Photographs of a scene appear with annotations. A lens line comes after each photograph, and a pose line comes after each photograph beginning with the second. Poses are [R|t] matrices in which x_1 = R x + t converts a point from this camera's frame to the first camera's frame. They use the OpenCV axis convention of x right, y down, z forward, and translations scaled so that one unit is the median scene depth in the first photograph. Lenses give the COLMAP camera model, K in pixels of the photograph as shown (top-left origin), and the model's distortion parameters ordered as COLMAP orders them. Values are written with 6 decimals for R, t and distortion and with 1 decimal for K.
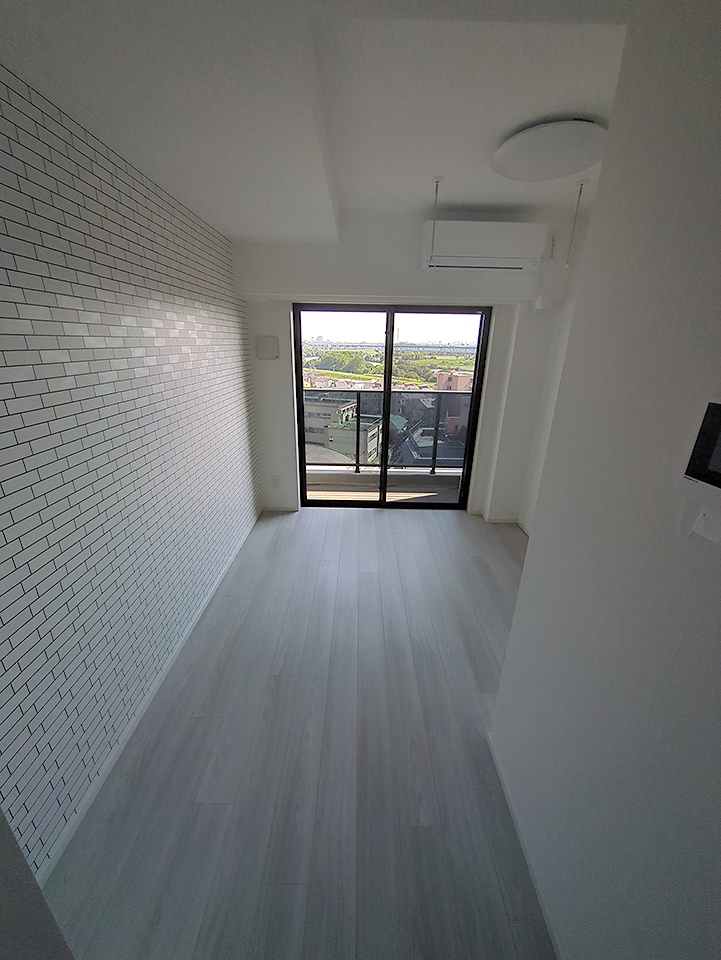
lens RADIAL K [[378.6, 0, 358.9], [0, 378.6, 483.3], [0, 0, 1]] dist [-0.000758, 0.000681]
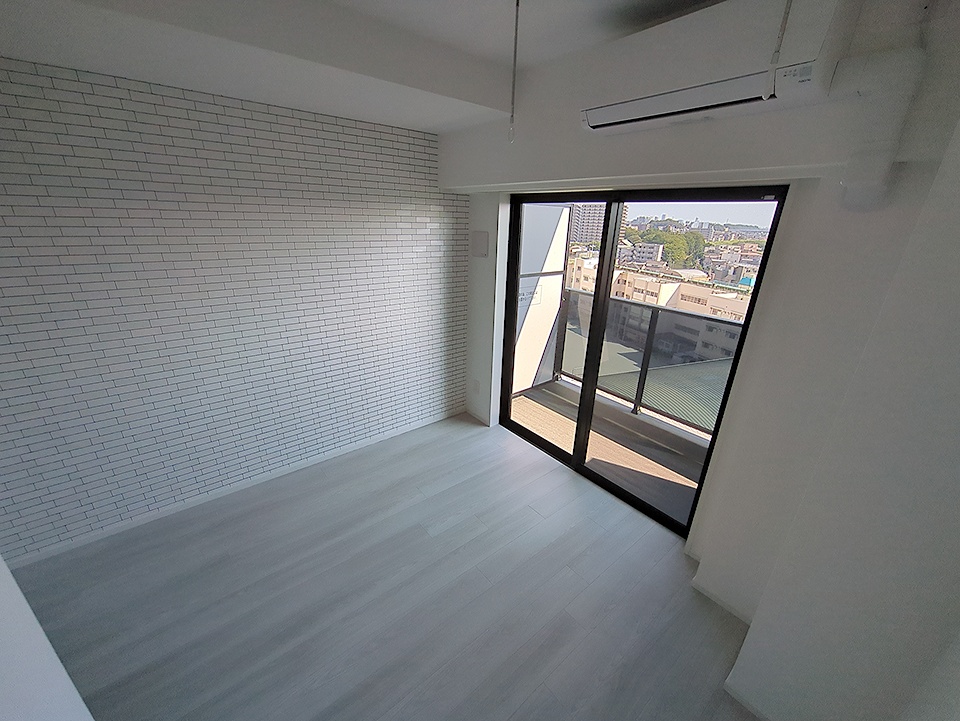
lens RADIAL K [[378.6, 0, 484.5], [0, 378.6, 363.6], [0, 0, 1]] dist [-0.000758, 0.000681]
pose [[0.644952, 0.276191, -0.712569, 0.311134], [-0.285159, 0.952042, 0.110911, -0.119451], [0.709028, 0.131664, 0.692780, 0.261120]]
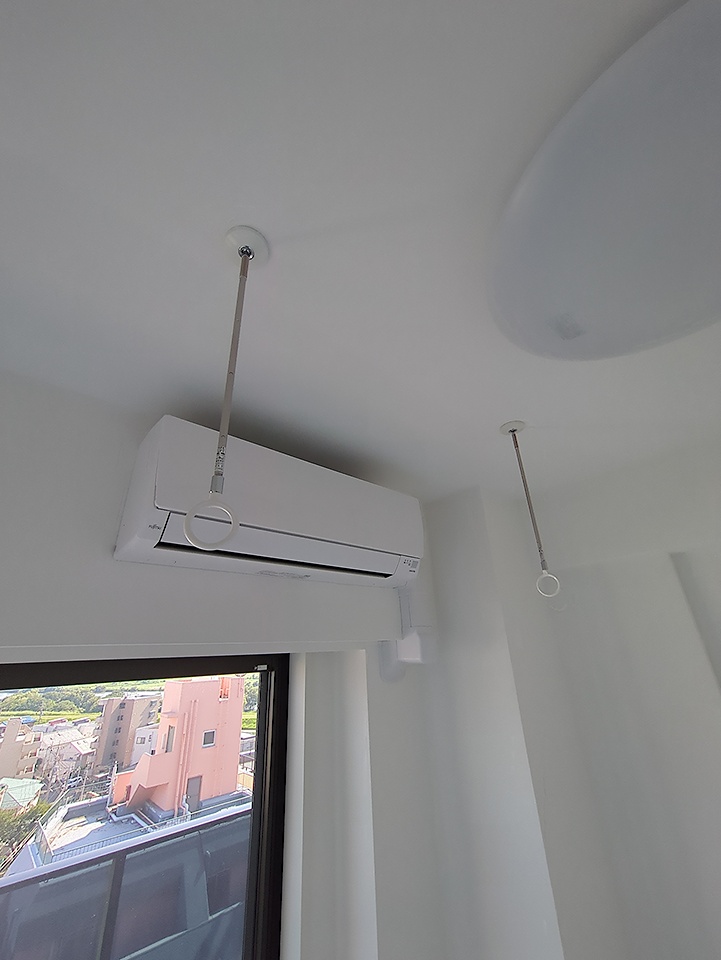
lens RADIAL K [[378.6, 0, 358.9], [0, 378.6, 483.3], [0, 0, 1]] dist [-0.000758, 0.000681]
pose [[0.742973, 0.228280, 0.629189, 0.056087], [0.279489, 0.748350, -0.601546, -0.201064], [-0.608175, 0.622784, 0.492203, 0.375054]]
